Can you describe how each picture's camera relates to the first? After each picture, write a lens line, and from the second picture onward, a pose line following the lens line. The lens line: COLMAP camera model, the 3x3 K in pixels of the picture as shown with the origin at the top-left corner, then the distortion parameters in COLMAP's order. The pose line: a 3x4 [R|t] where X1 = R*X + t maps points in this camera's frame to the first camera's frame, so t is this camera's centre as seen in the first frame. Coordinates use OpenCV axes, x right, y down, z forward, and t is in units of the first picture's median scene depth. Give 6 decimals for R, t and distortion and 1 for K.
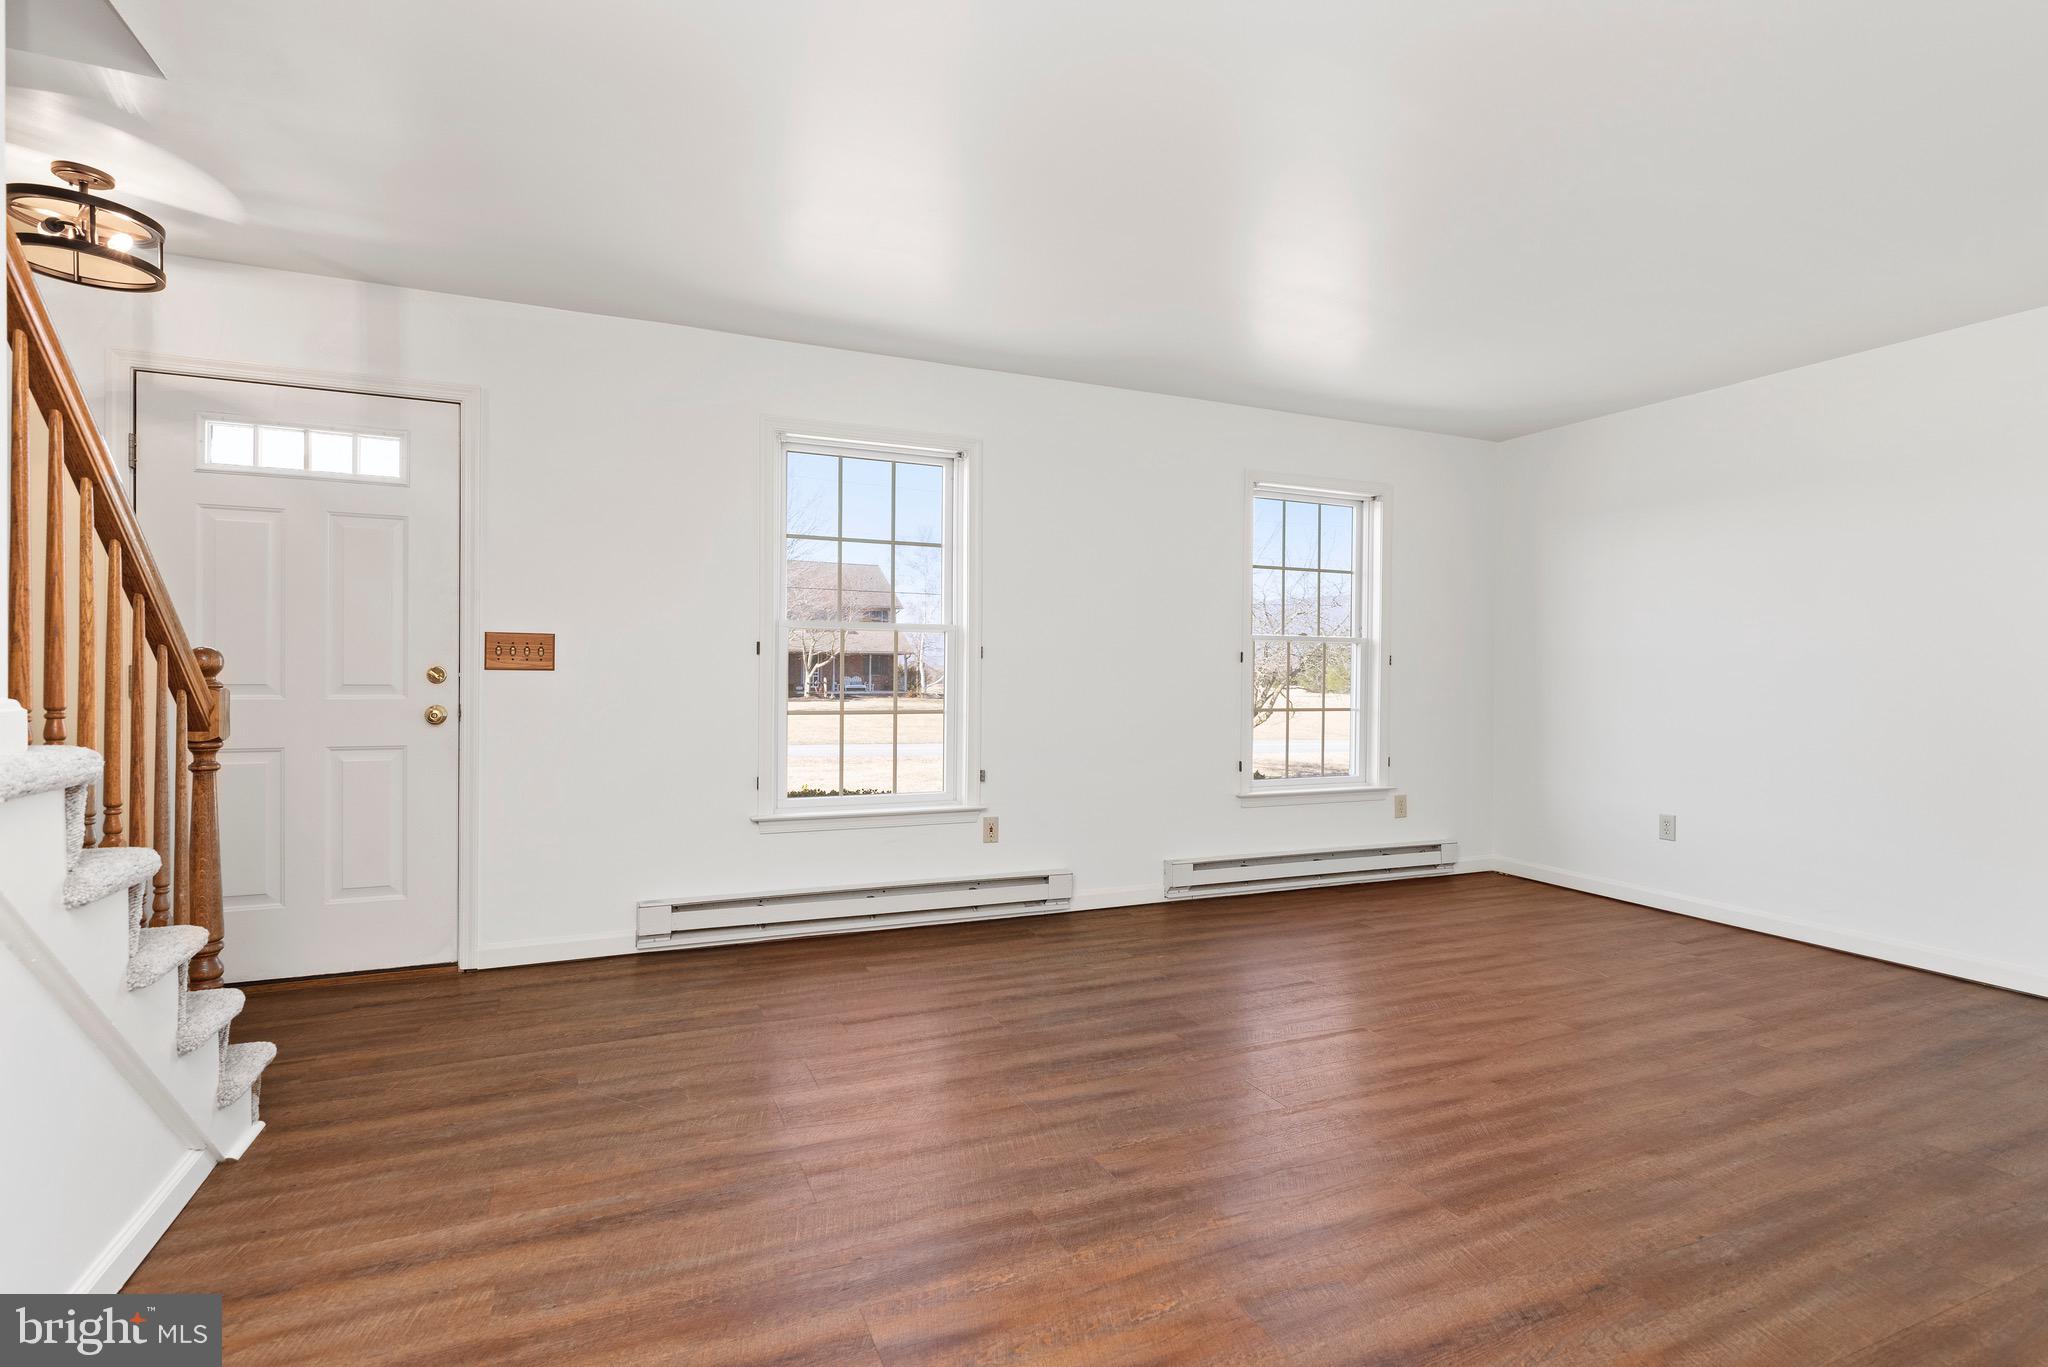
lens RADIAL K [[989.9, 0, 1031.3], [0, 989.9, 686.2], [0, 0, 1]] dist [0.002398, 0.000903]
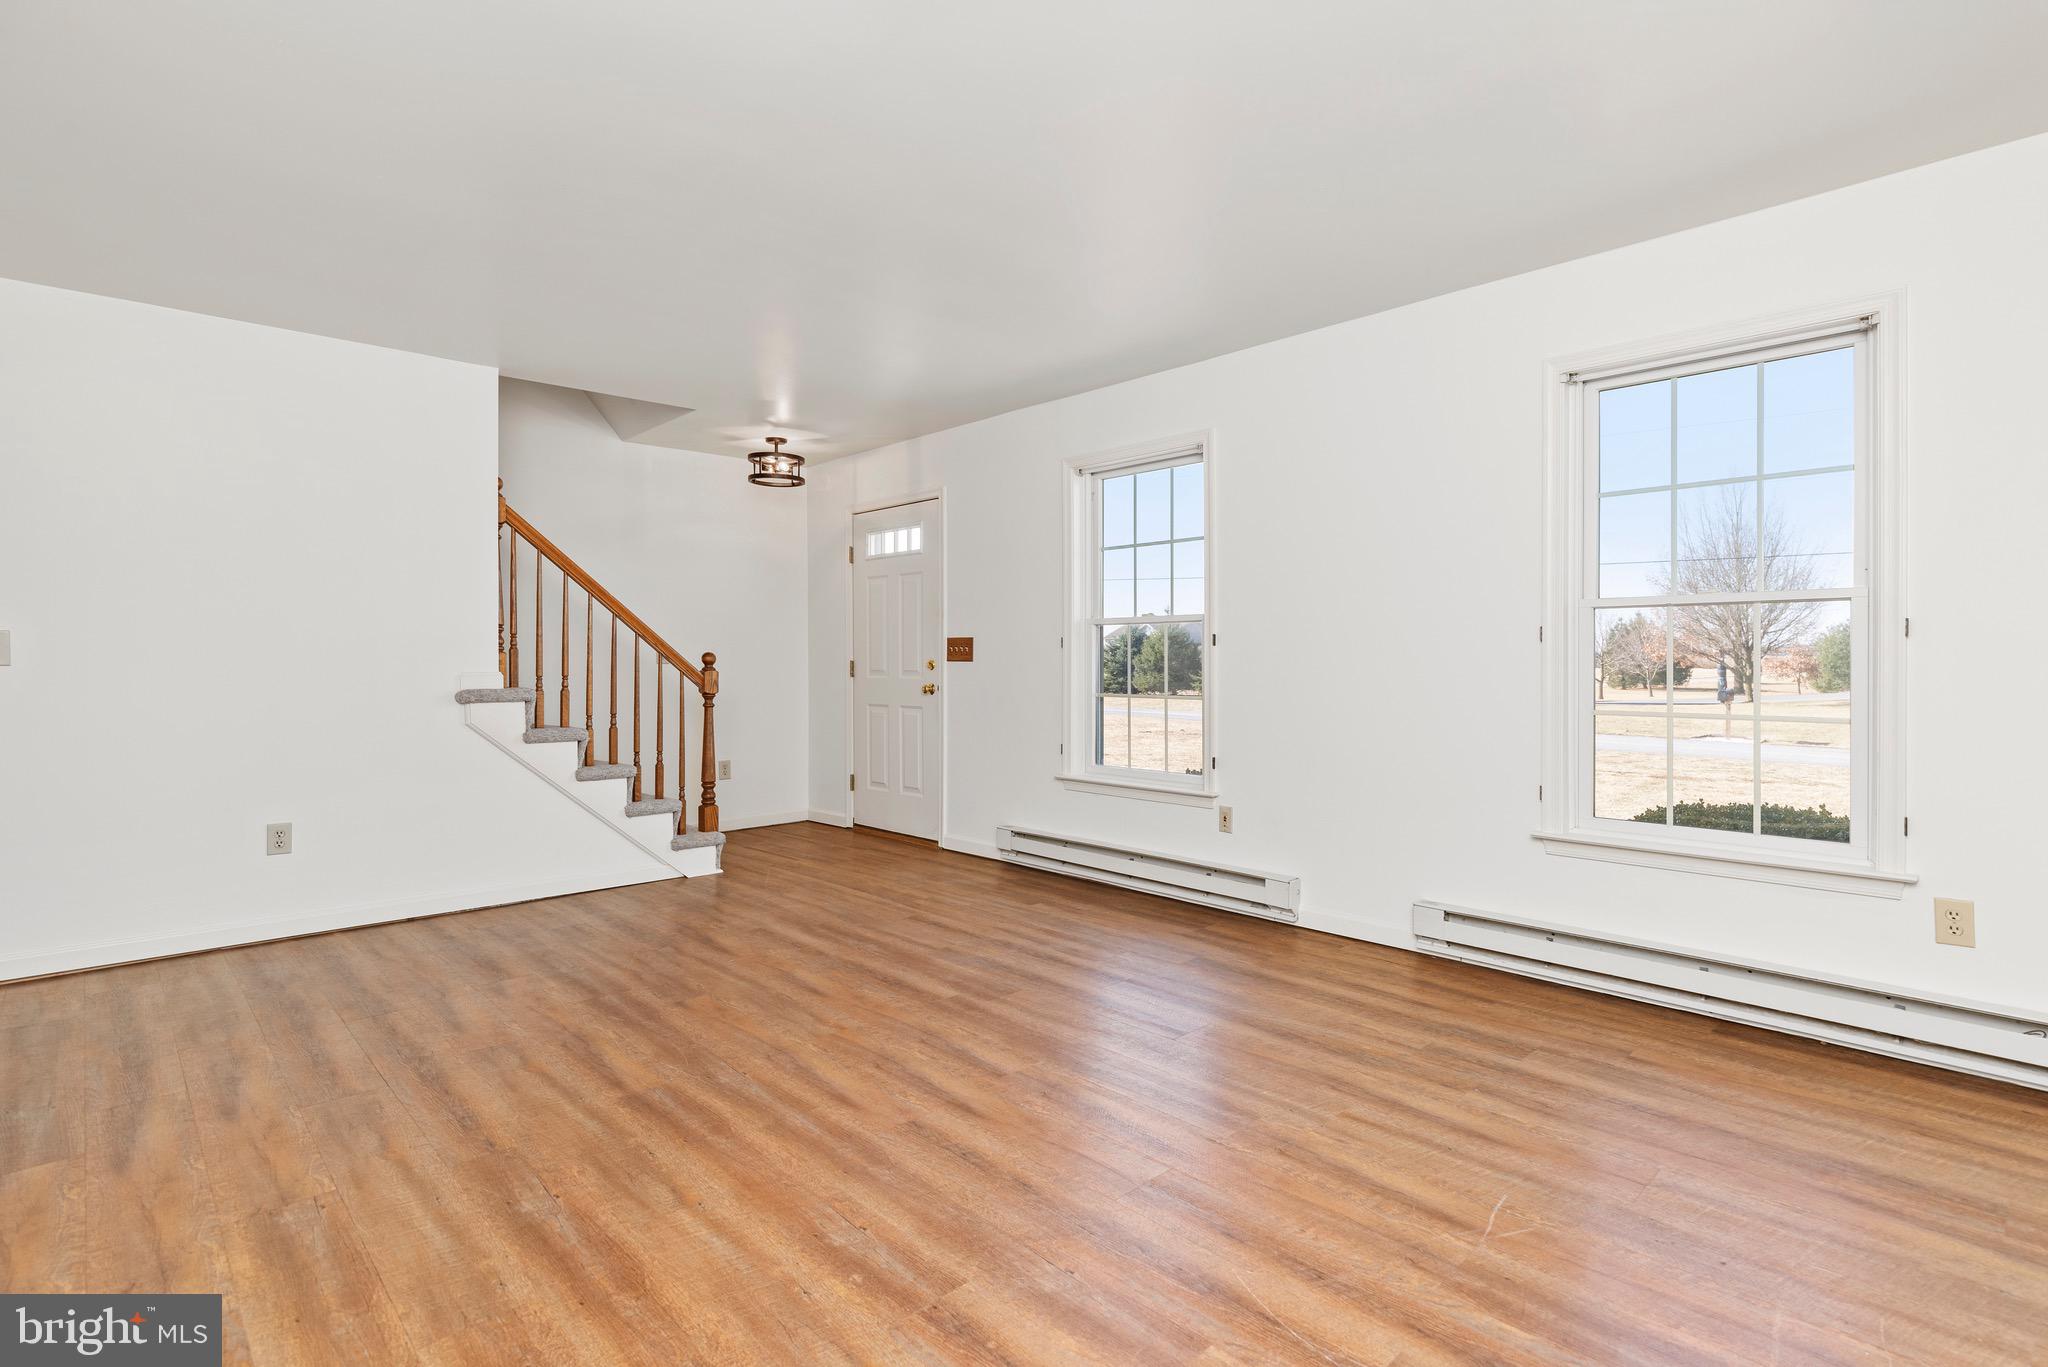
lens RADIAL K [[989.9, 0, 1081.9], [0, 989.9, 656.5], [0, 0, 1]] dist [0.002398, 0.000903]
pose [[0.363734, -0.013563, -0.931404, 1.063842], [-0.009026, 0.999796, -0.018084, 0.002701], [0.931459, 0.014985, 0.363537, 0.647756]]
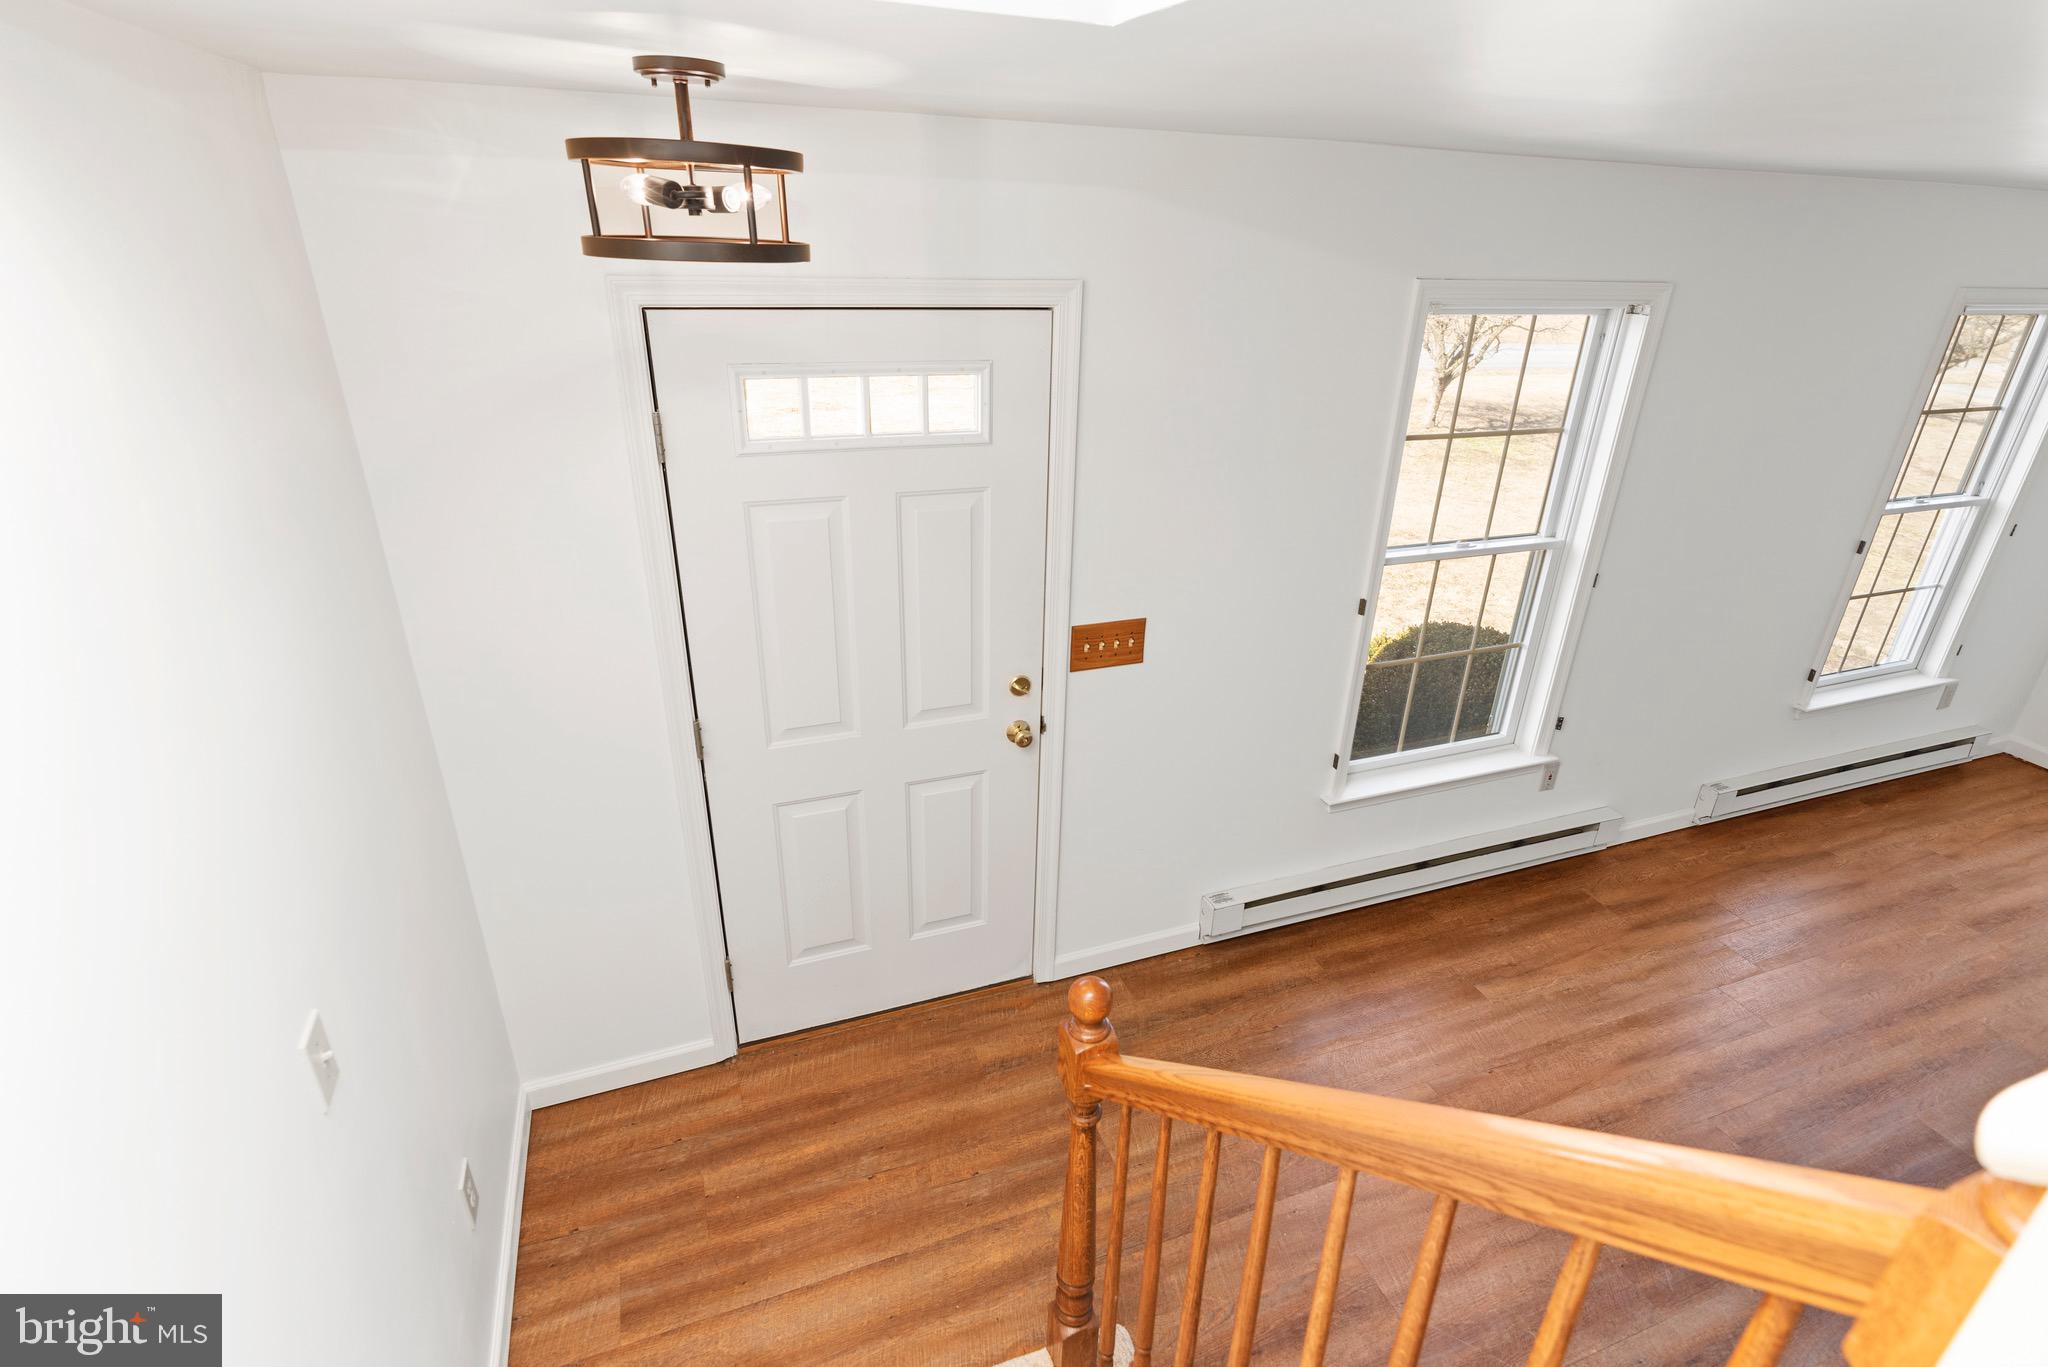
lens RADIAL K [[989.9, 0, 1033.9], [0, 989.9, 678.0], [0, 0, 1]] dist [0.002398, 0.000903]
pose [[0.998036, 0.041039, -0.047336, -0.567517], [-0.018773, 0.916761, 0.398995, -0.334268], [0.059770, -0.397323, 0.915730, 0.301872]]
